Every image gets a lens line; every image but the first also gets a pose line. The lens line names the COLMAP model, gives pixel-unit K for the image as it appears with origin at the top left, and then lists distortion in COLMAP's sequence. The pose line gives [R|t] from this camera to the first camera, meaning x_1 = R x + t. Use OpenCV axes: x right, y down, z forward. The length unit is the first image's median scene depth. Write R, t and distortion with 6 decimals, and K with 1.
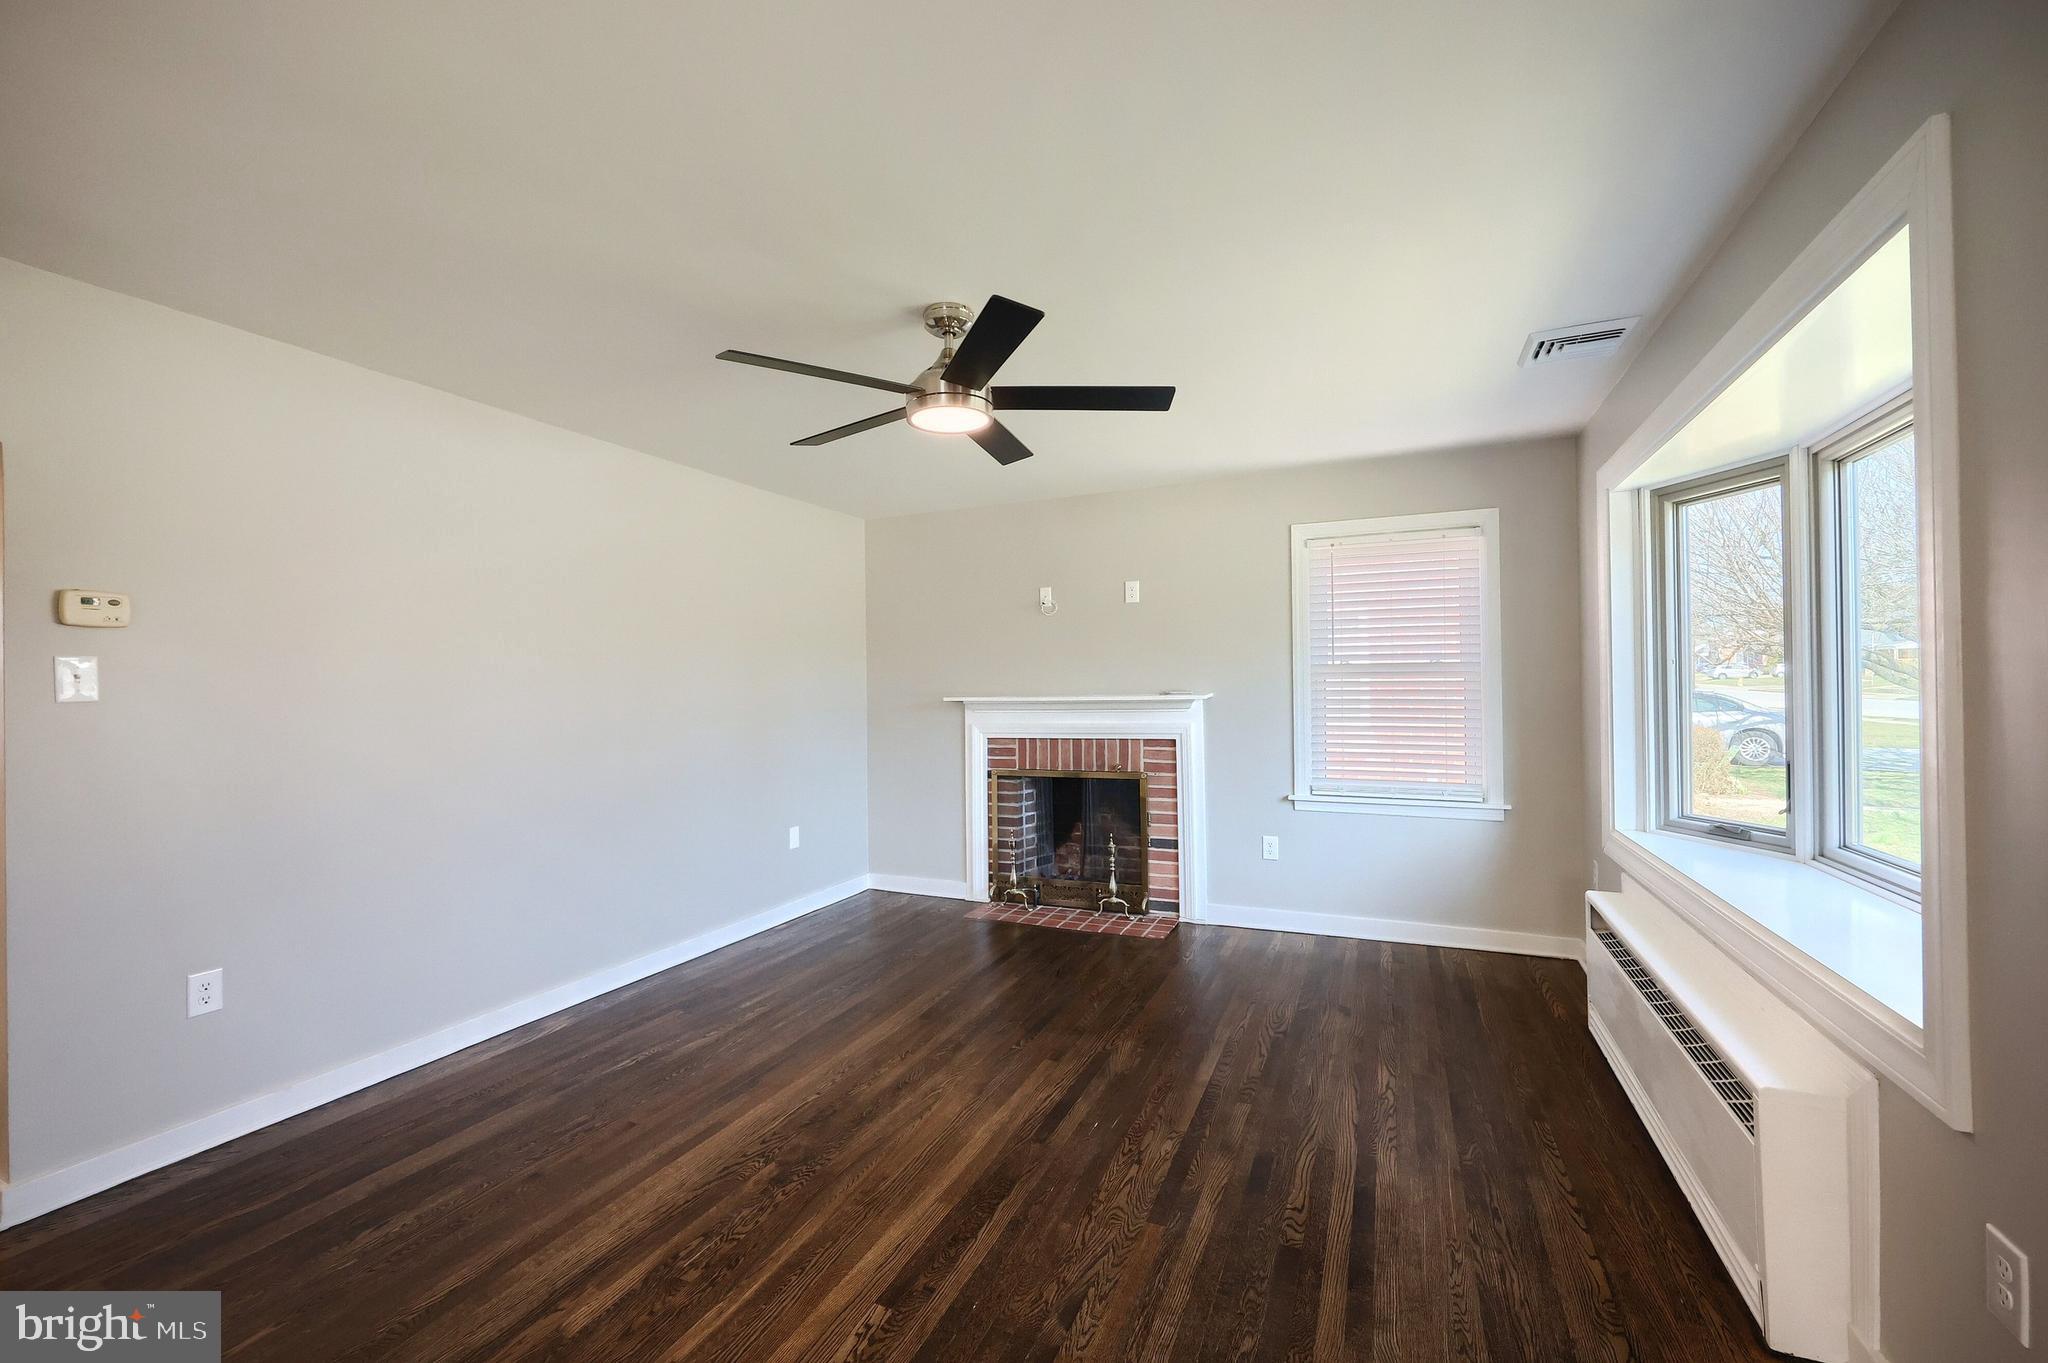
lens RADIAL K [[812.9, 0, 1027.8], [0, 812.9, 685.9], [0, 0, 1]] dist [-0.001205, 0.000274]
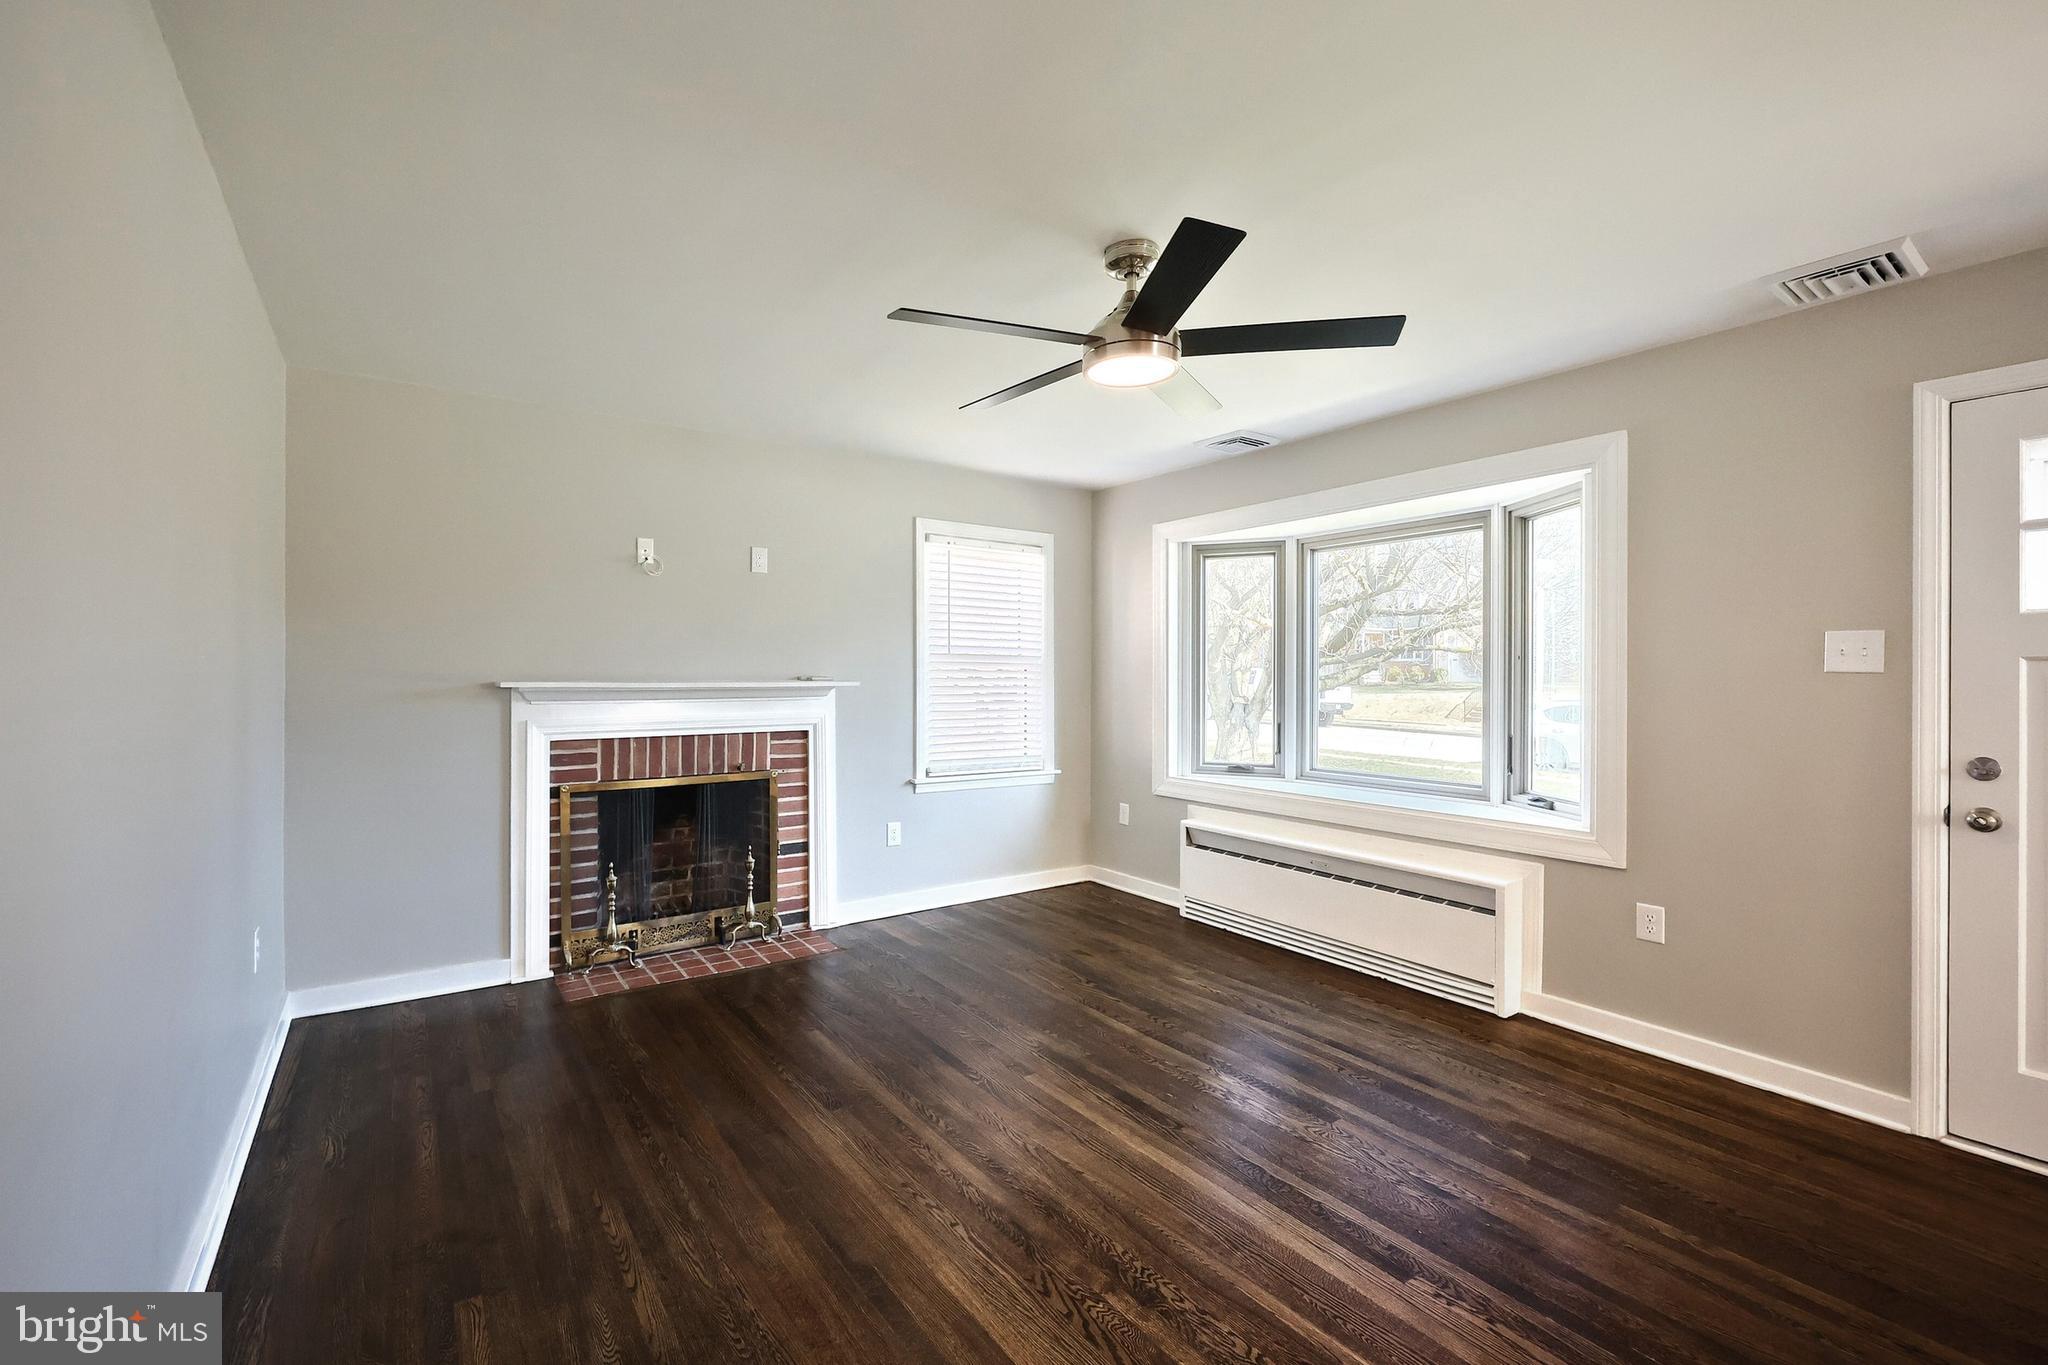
lens RADIAL K [[856.5, 0, 965.1], [0, 856.5, 679.9], [0, 0, 1]] dist [-0.002490, 0.000814]
pose [[0.543845, 0.009624, 0.839130, -0.519728], [-0.013349, 0.999907, -0.002816, 0.010188], [-0.839079, -0.009670, 0.543923, 0.336149]]
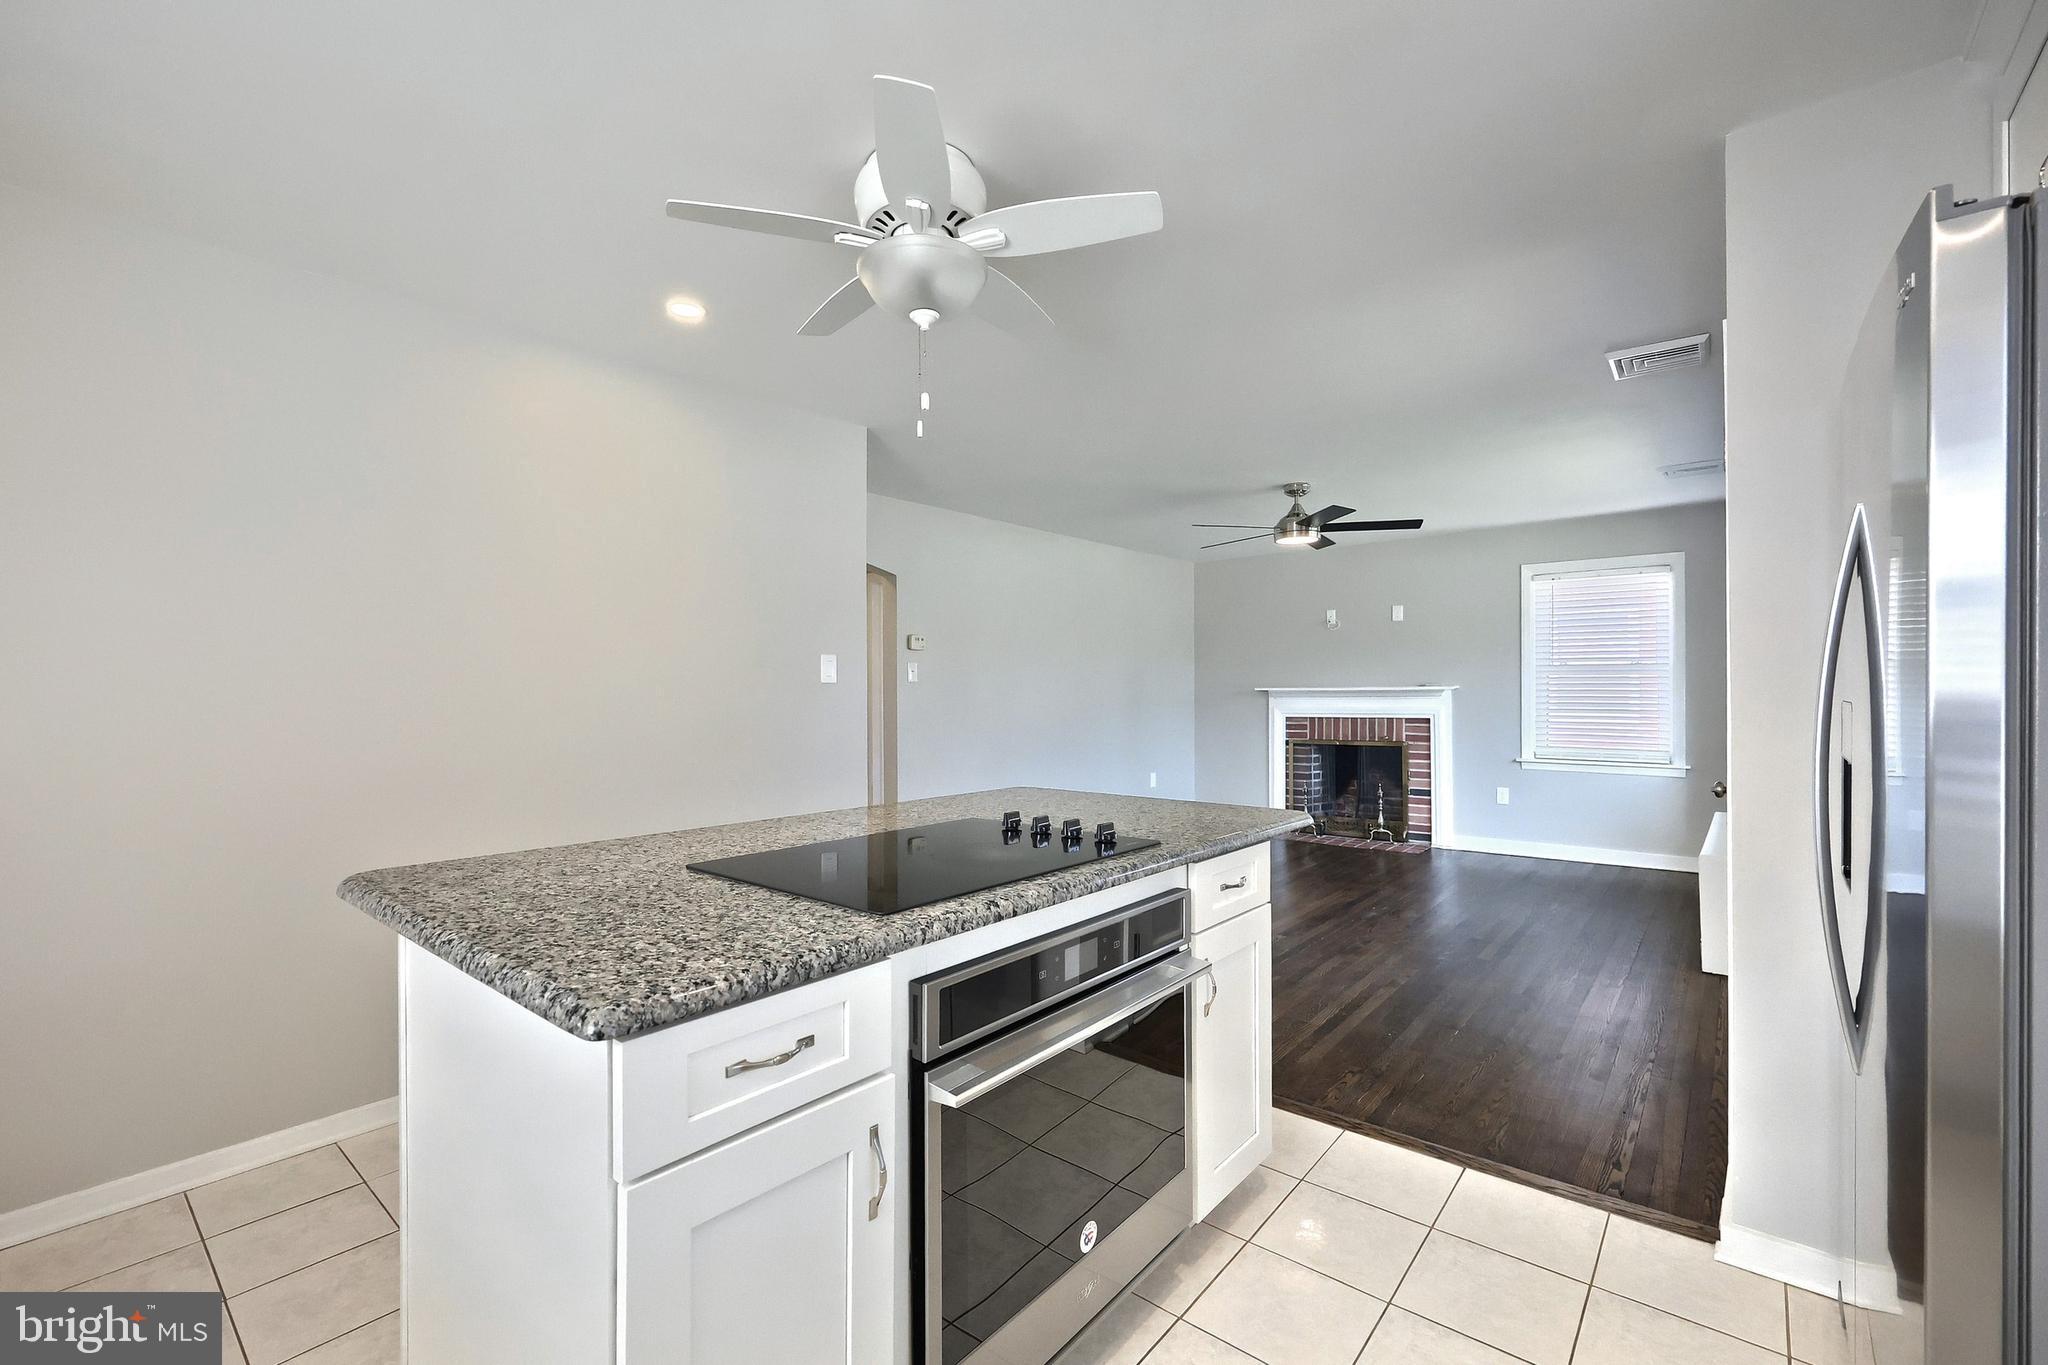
lens RADIAL K [[856.5, 0, 1026.6], [0, 856.5, 693.6], [0, 0, 1]] dist [-0.002490, 0.000814]
pose [[0.961014, 0.007341, -0.276403, -0.078882], [-0.004914, 0.999943, 0.009473, 0.012658], [0.276457, -0.007745, 0.960995, -0.610589]]
